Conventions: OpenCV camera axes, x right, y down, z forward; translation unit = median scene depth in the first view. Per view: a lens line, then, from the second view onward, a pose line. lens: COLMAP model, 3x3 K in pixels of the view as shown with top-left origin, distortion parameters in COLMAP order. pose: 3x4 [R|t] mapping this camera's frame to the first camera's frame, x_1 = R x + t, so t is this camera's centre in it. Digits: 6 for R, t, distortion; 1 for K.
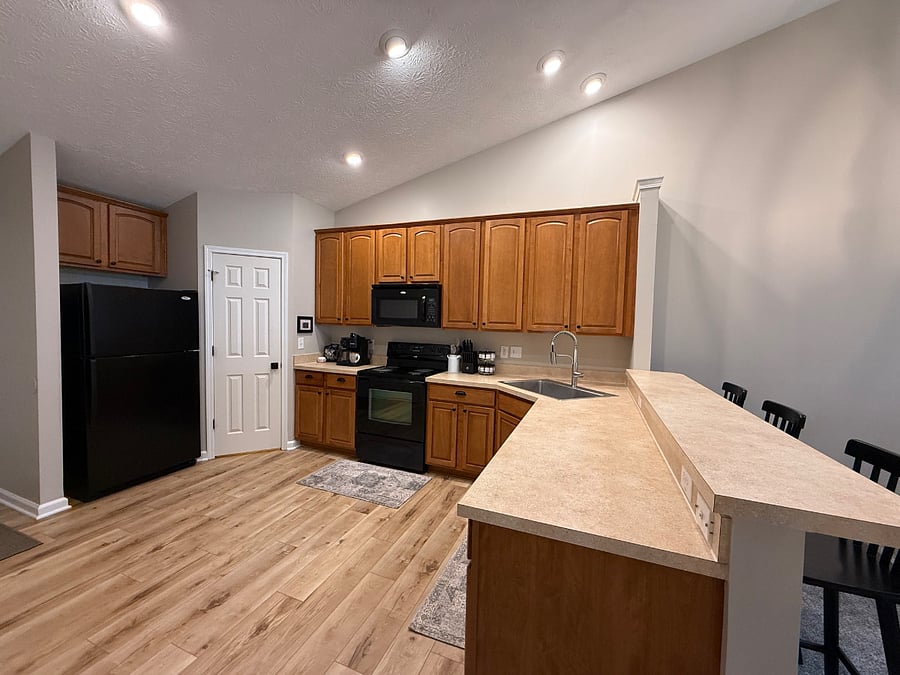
lens RADIAL K [[358.1, 0, 449.4], [0, 358.1, 340.5], [0, 0, 1]] dist [0.002156, 0.000380]
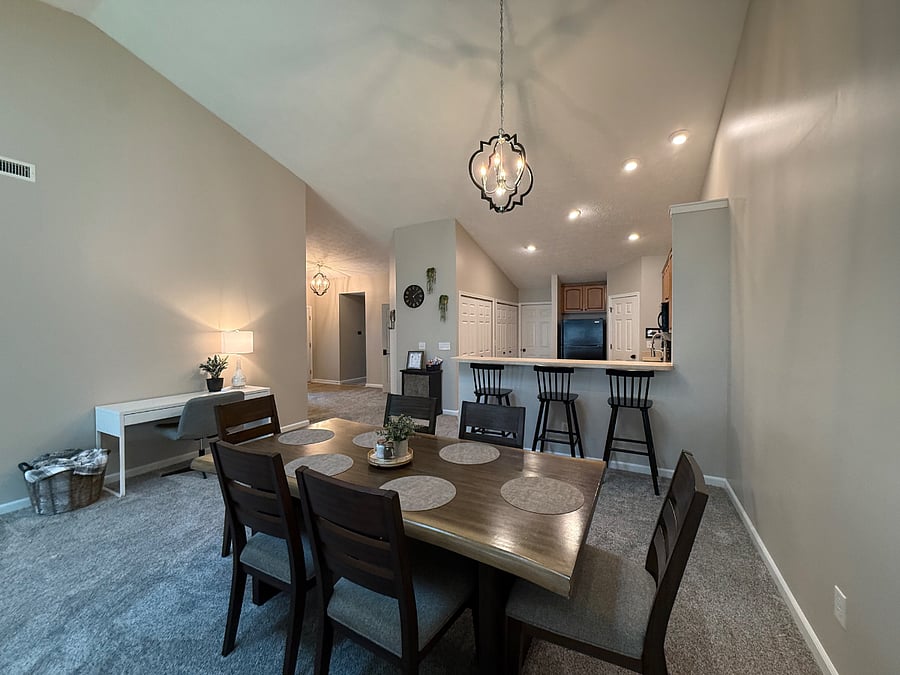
lens RADIAL K [[358.5, 0, 450.0], [0, 358.5, 337.5], [0, 0, 1]] dist [0.000097, -0.000060]
pose [[-0.104062, -0.006635, -0.994549, 1.446963], [-0.051838, 0.998655, -0.001238, 0.026754], [0.993219, 0.051426, -0.104265, 0.301319]]
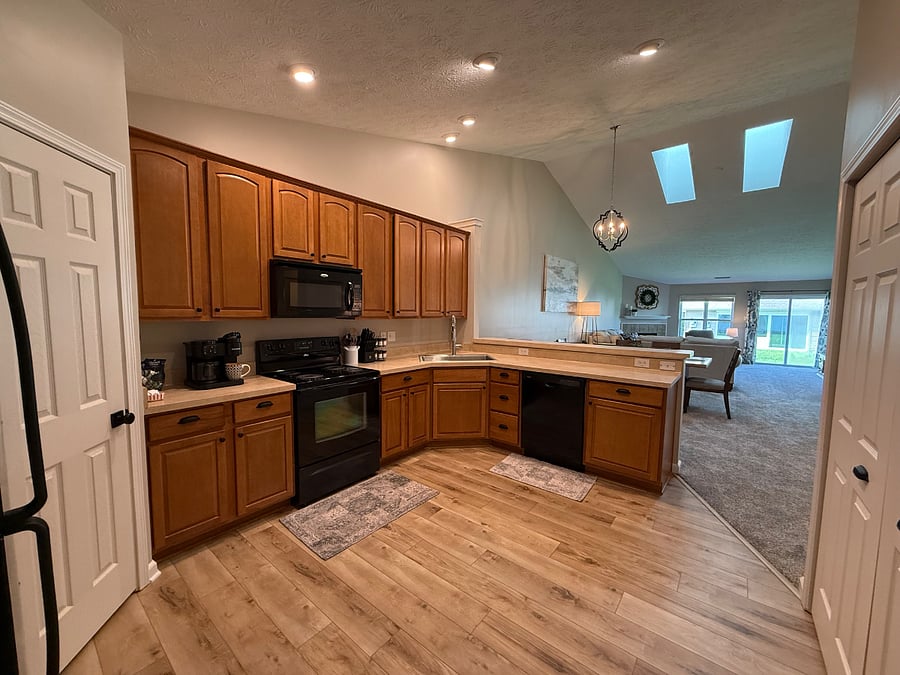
lens RADIAL K [[358.1, 0, 449.4], [0, 358.1, 340.5], [0, 0, 1]] dist [0.002156, 0.000380]
pose [[0.291849, -0.102837, 0.950920, -0.830781], [0.047604, 0.994533, 0.092943, -0.050537], [-0.955279, 0.018142, 0.295149, 0.505945]]
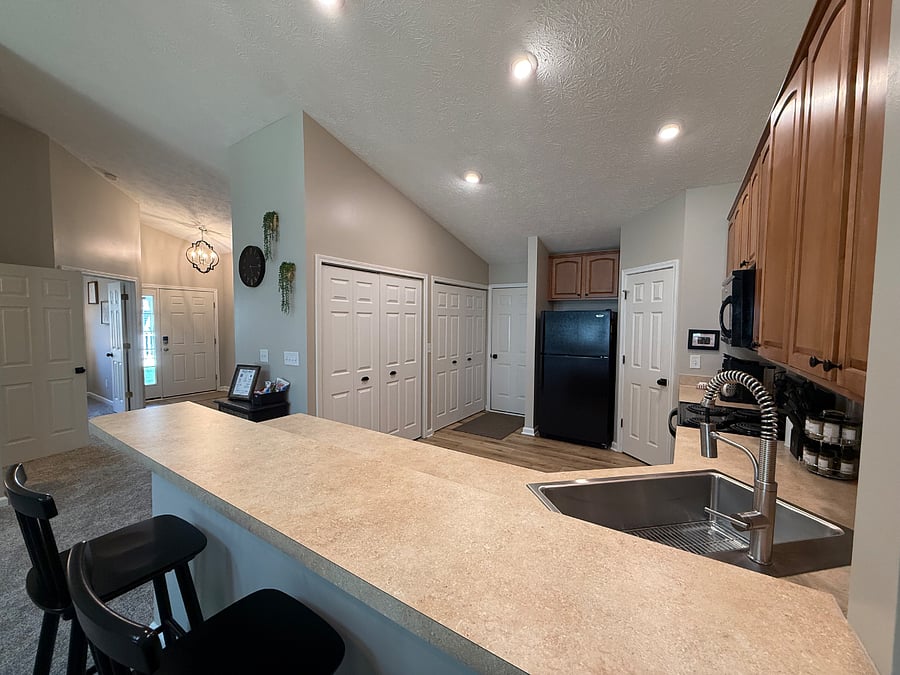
lens RADIAL K [[358.5, 0, 450.0], [0, 358.5, 337.5], [0, 0, 1]] dist [0.000097, -0.000060]
pose [[-0.193259, 0.018794, -0.980968, 0.580343], [-0.067077, 0.997224, 0.032320, -0.041590], [0.978852, 0.072046, -0.191462, 0.663134]]
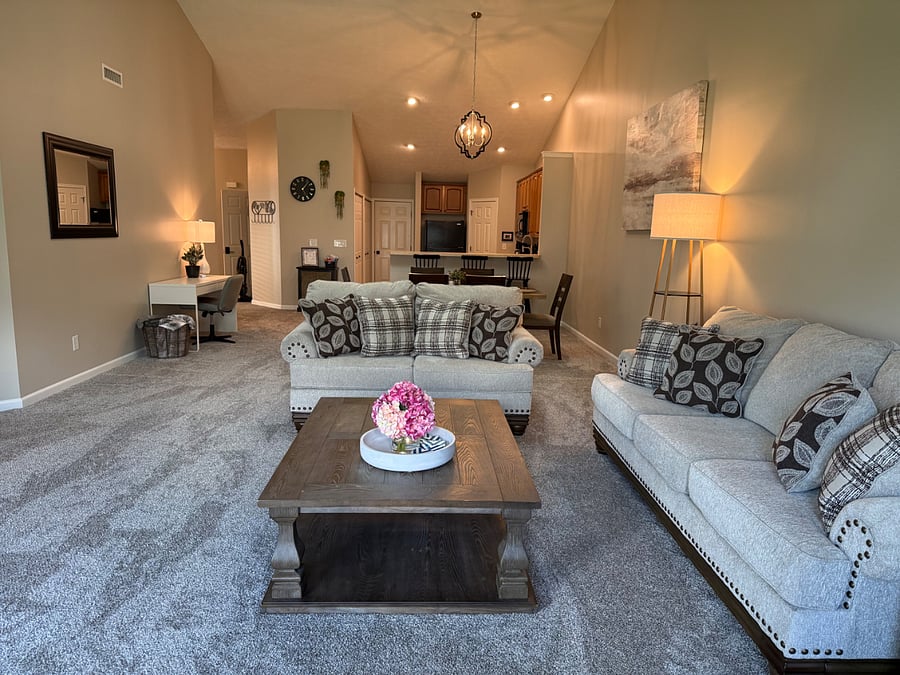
lens RADIAL K [[624.2, 0, 450.1], [0, 624.2, 345.3], [0, 0, 1]] dist [0.180669, -0.339321]
pose [[0.405528, 0.142943, -0.902837, 2.754786], [-0.064373, 0.989711, 0.127783, 0.129764], [0.911813, 0.006299, 0.410558, -0.648854]]
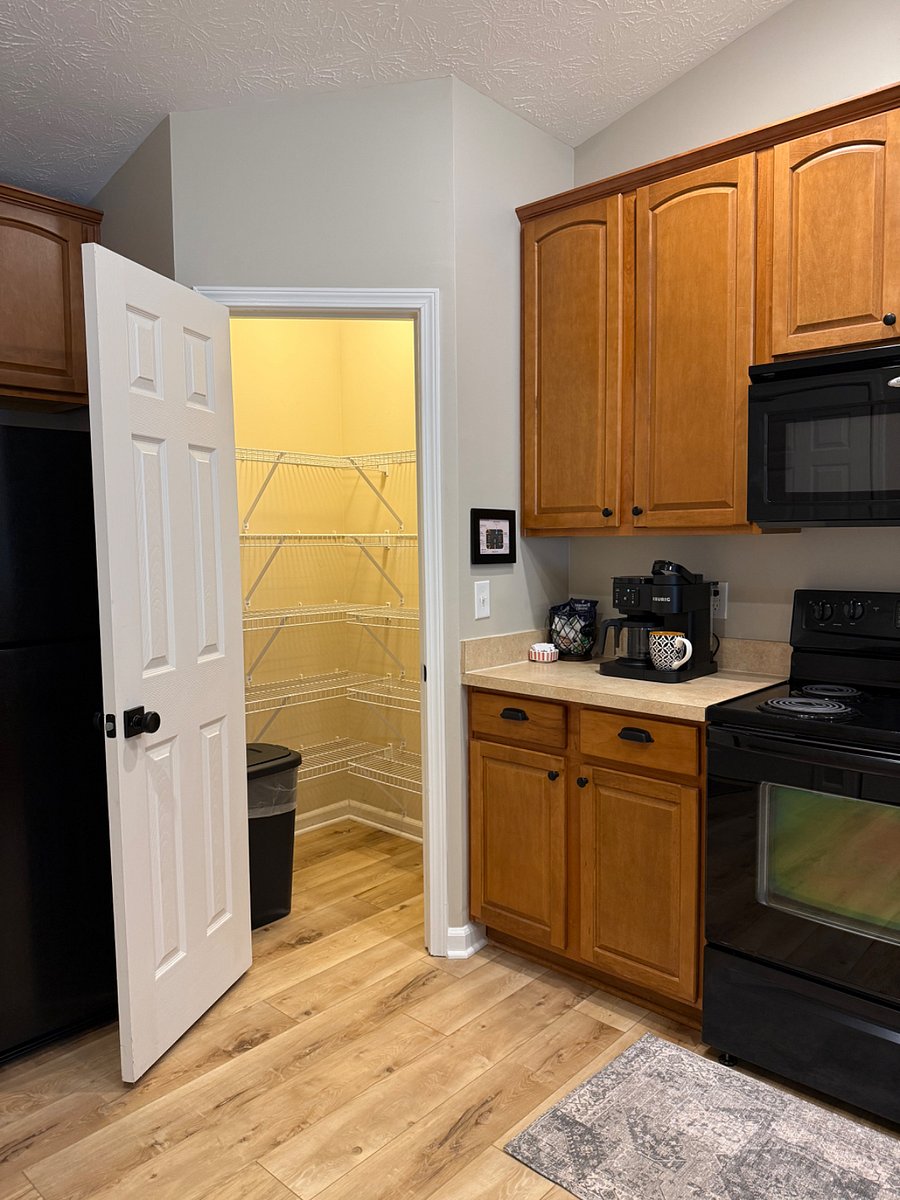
lens RADIAL K [[854.1, 0, 450.0], [0, 854.1, 600.0], [0, 0, 1]] dist [0.081900, -0.083613]
pose [[0.934598, -0.011623, -0.355516, -0.207999], [0.018340, 0.999711, 0.015529, -0.003555], [0.355233, -0.021033, 0.934541, 0.362838]]
